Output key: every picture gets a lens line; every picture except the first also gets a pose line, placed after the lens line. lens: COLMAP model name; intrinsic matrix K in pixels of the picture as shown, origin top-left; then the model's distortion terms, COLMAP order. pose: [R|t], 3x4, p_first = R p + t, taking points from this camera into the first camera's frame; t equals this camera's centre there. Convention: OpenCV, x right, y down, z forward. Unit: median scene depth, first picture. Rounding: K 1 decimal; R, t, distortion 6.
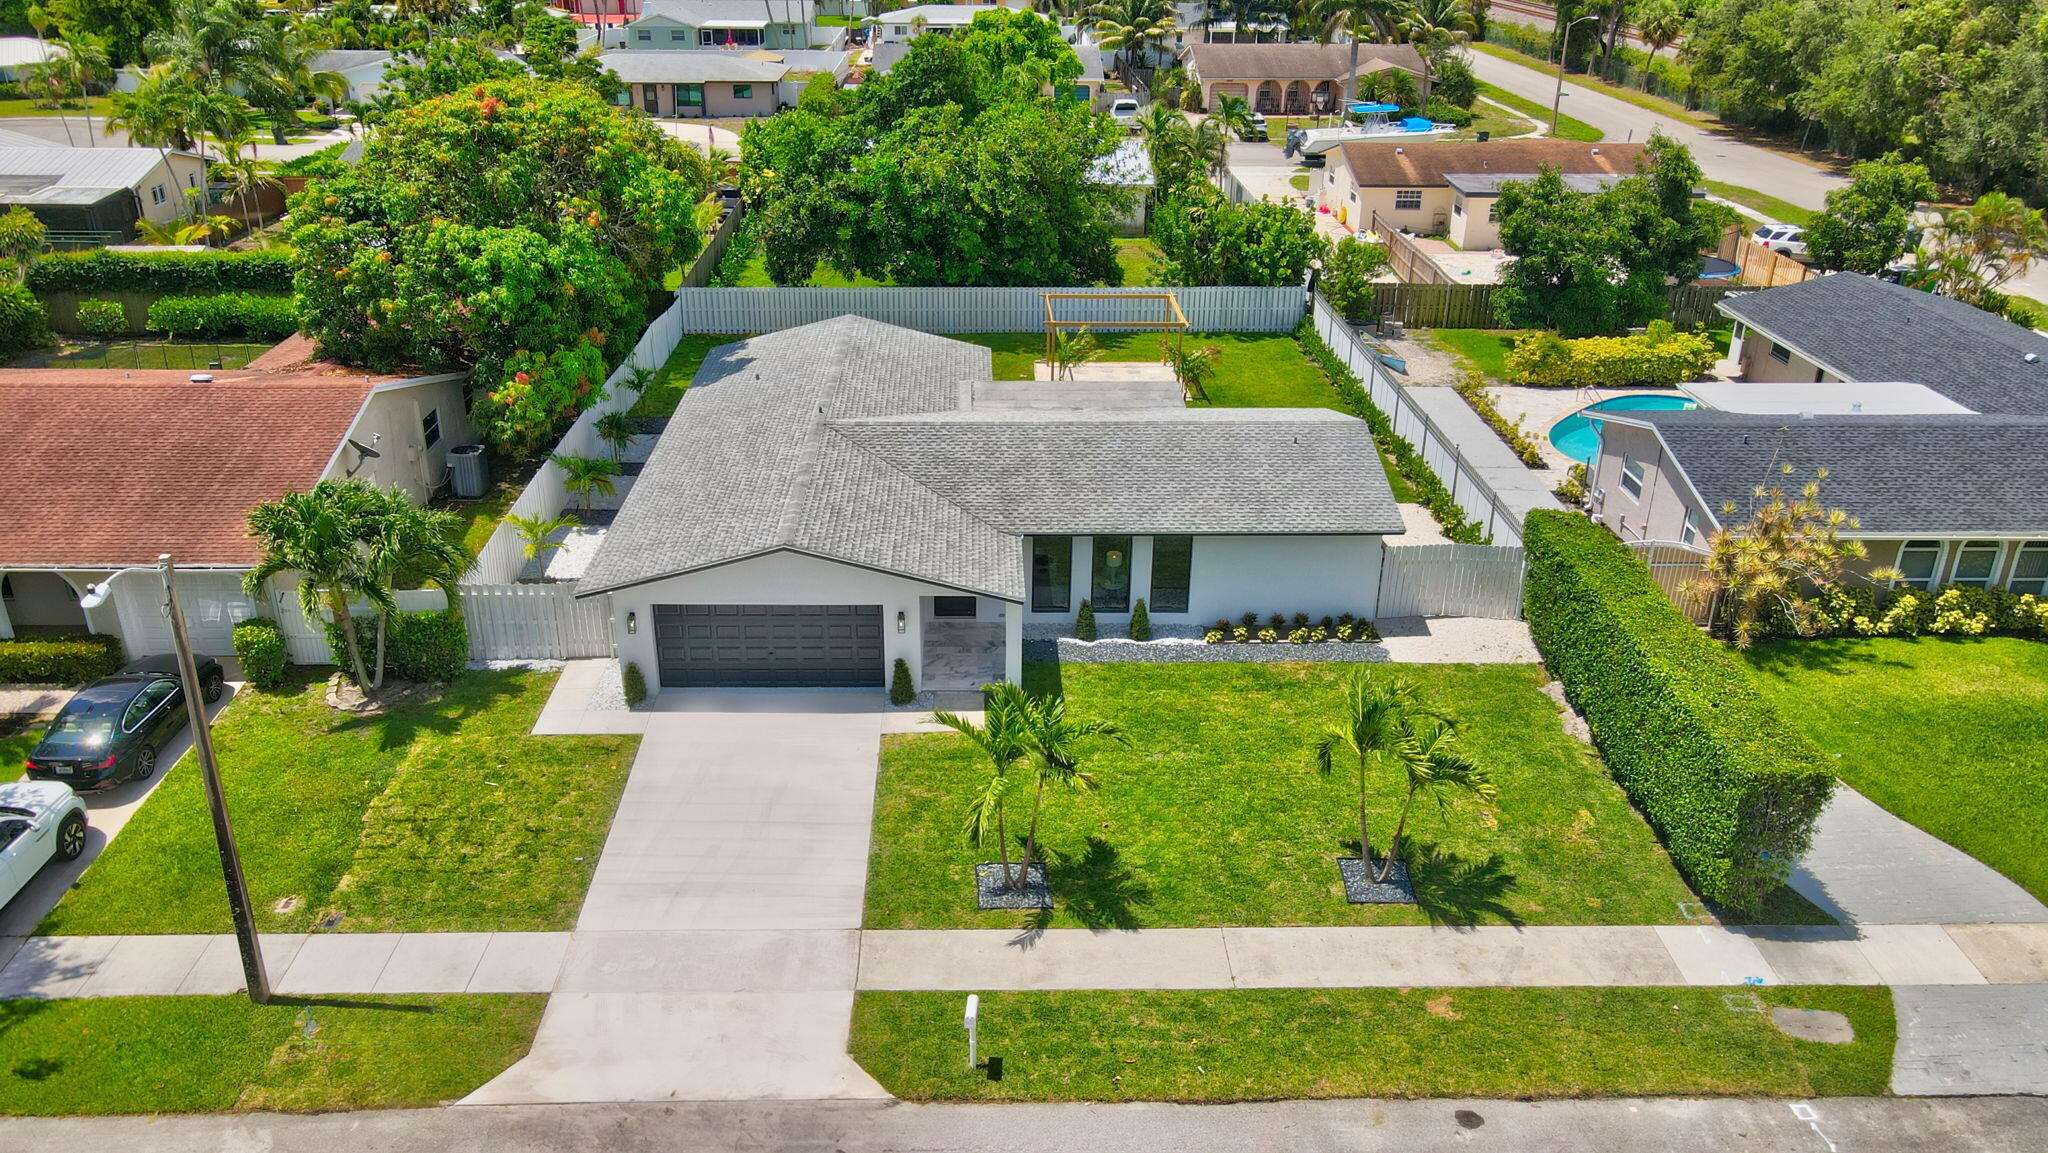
lens RADIAL K [[1520.3, 0, 1013.1], [0, 1520.3, 576.9], [0, 0, 1]] dist [-0.009969, 0.033390]
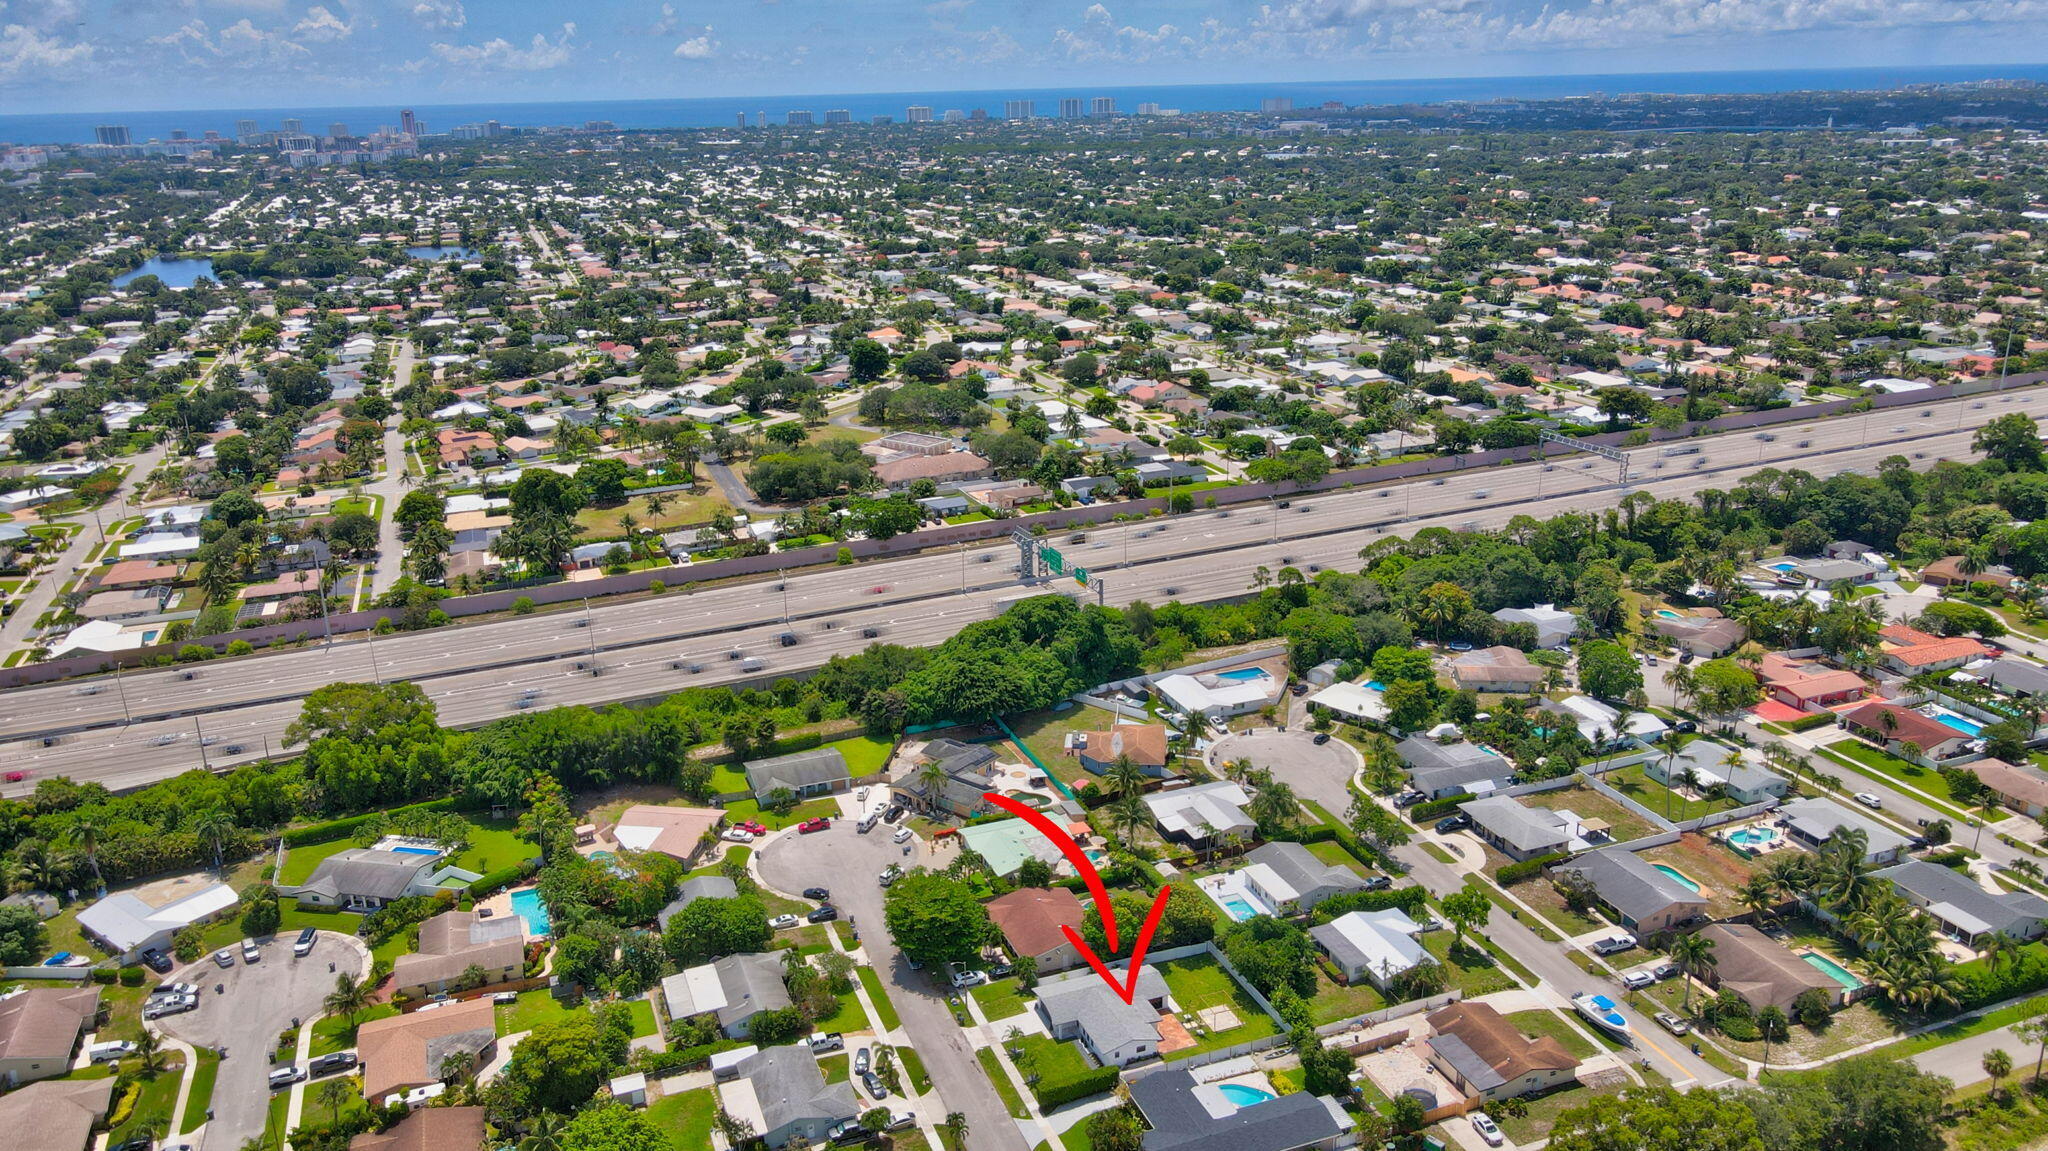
lens RADIAL K [[1520.3, 0, 1016.6], [0, 1520.3, 570.4], [0, 0, 1]] dist [-0.009969, 0.033390]
pose [[0.330458, 0.276072, -0.902542, 5.265663], [-0.370278, 0.917522, 0.145080, -2.642871], [0.868154, 0.286249, 0.405425, -2.353864]]
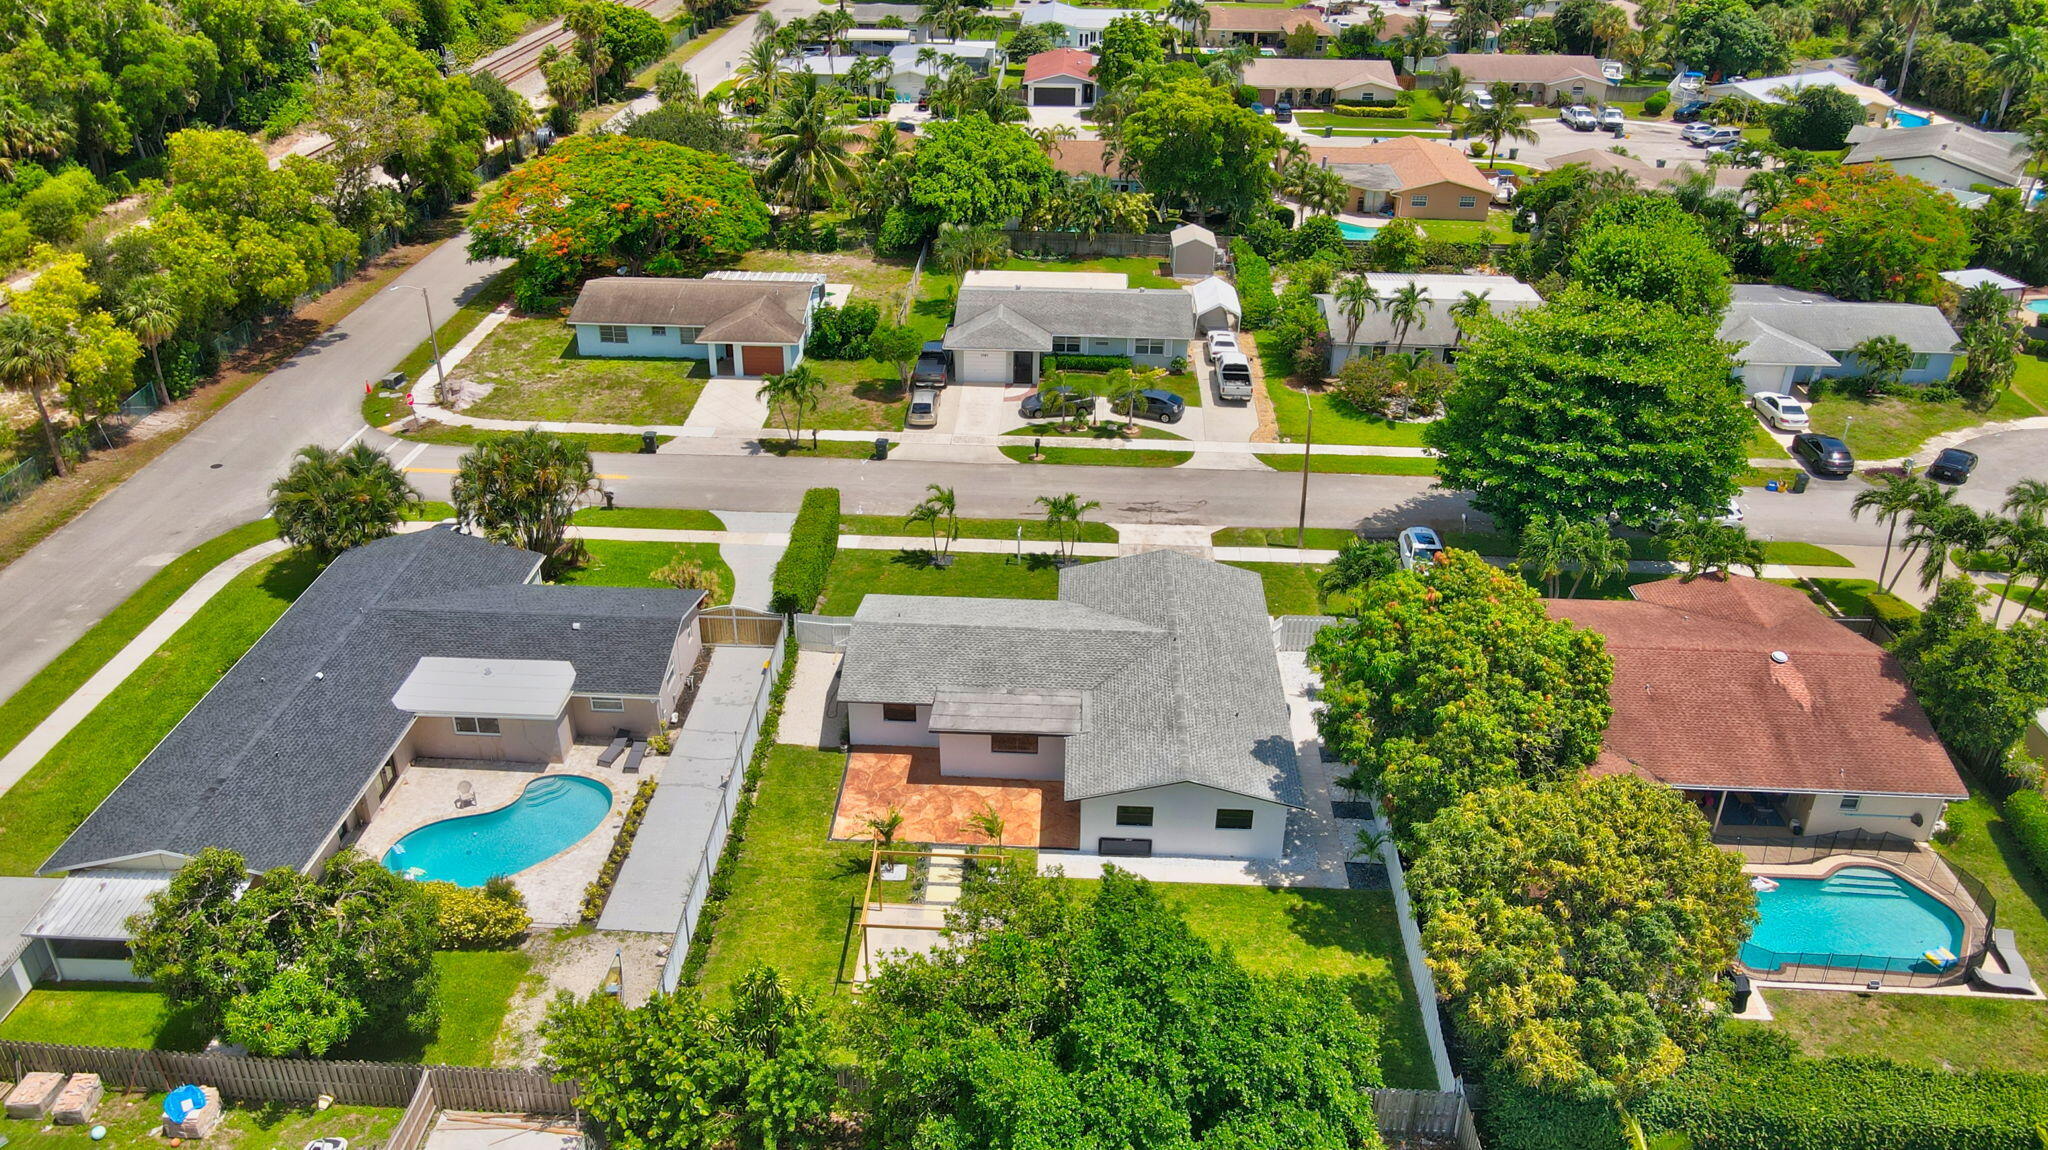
lens RADIAL K [[1520.3, 0, 1008.4], [0, 1520.3, 577.8], [0, 0, 1]] dist [-0.009969, 0.033390]
pose [[-0.997315, -0.047596, 0.055662, -0.040087], [0.015764, 0.602697, 0.797814, -1.745415], [-0.071521, 0.796549, -0.600328, 2.316350]]
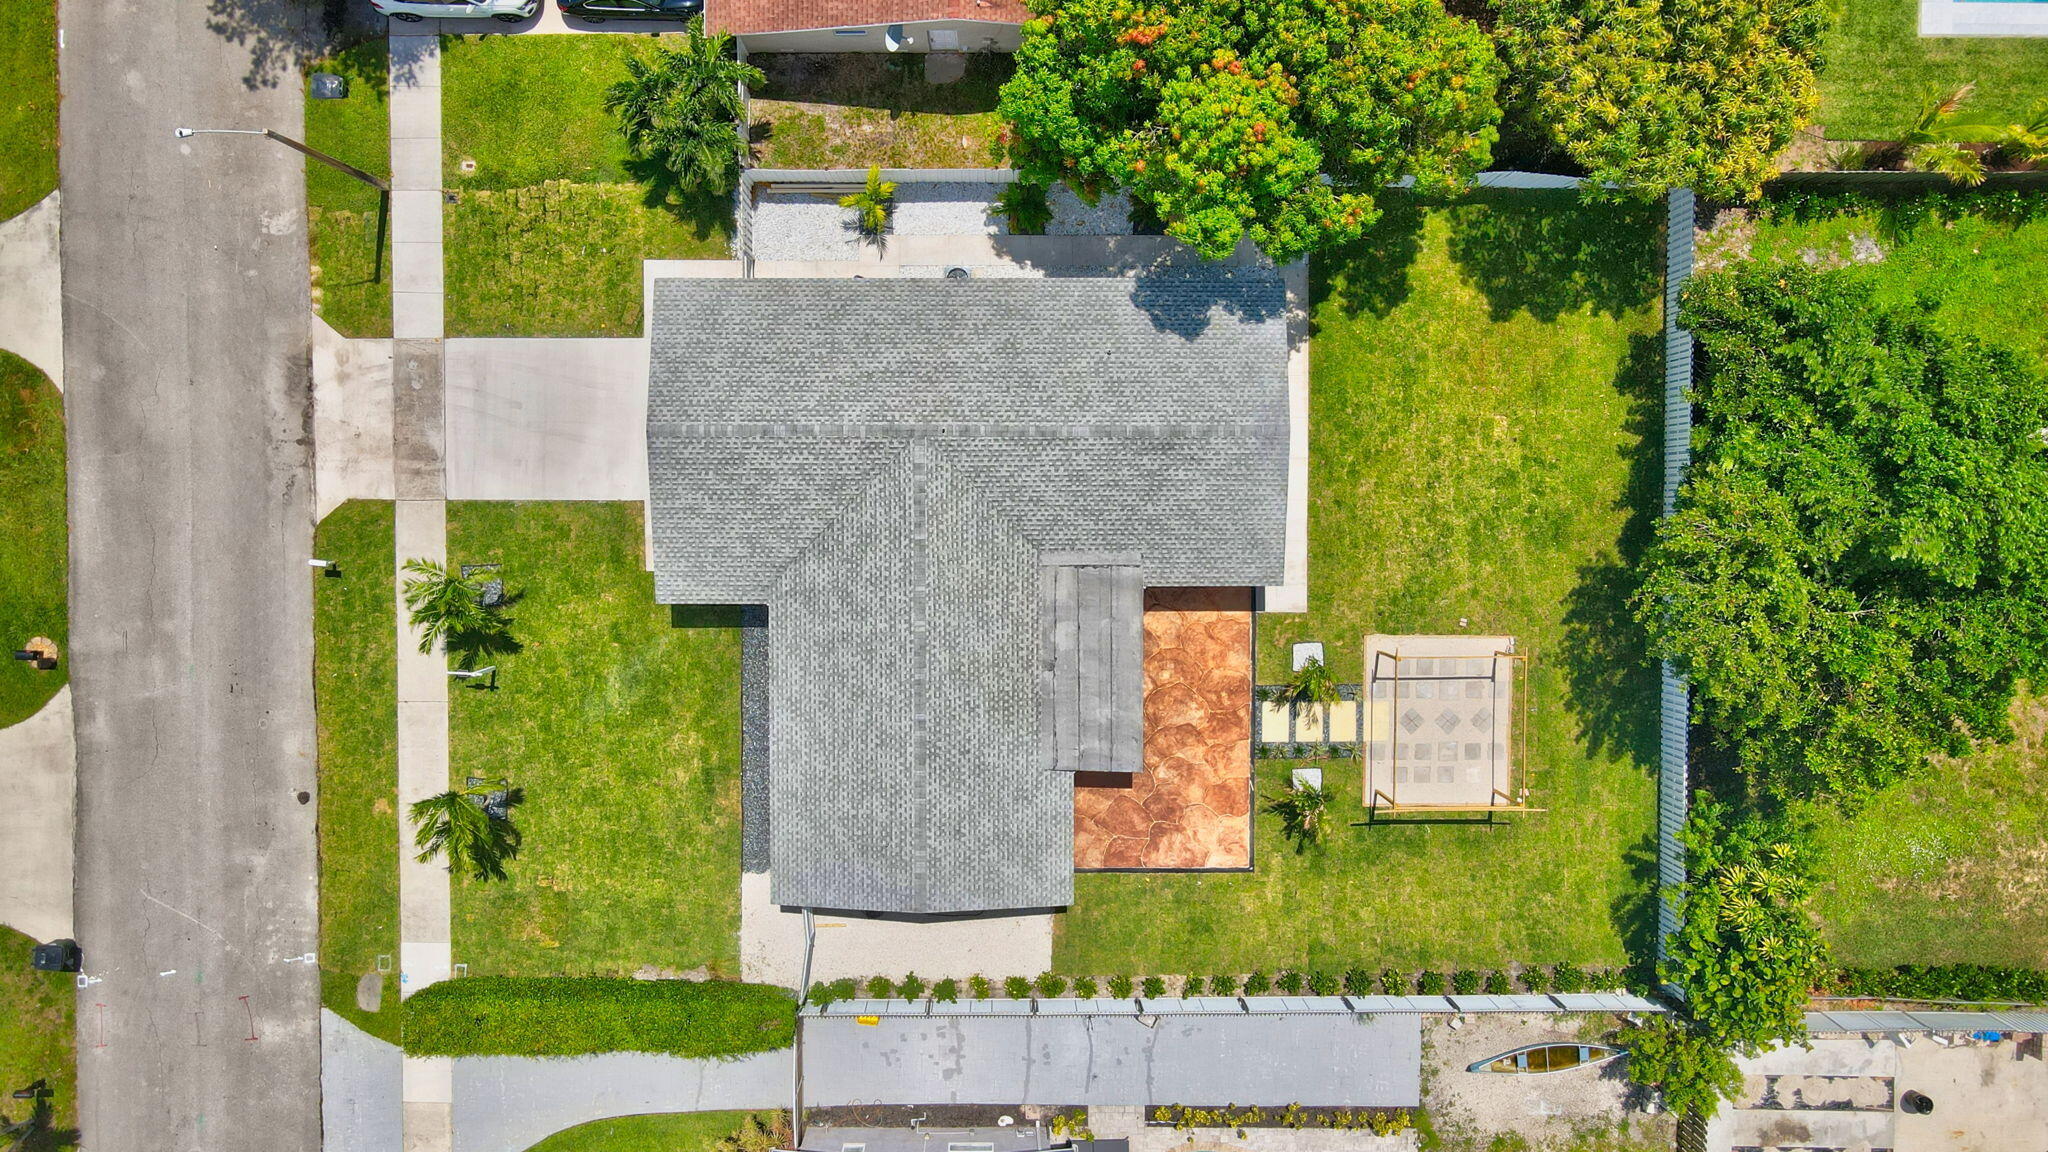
lens RADIAL K [[1520.3, 0, 1019.1], [0, 1520.3, 570.9], [0, 0, 1]] dist [-0.009969, 0.033390]
pose [[-0.022322, 0.999370, 0.027607, -0.064814], [-0.421884, -0.034451, 0.905995, -1.348329], [0.906375, 0.008576, 0.422387, 0.692269]]
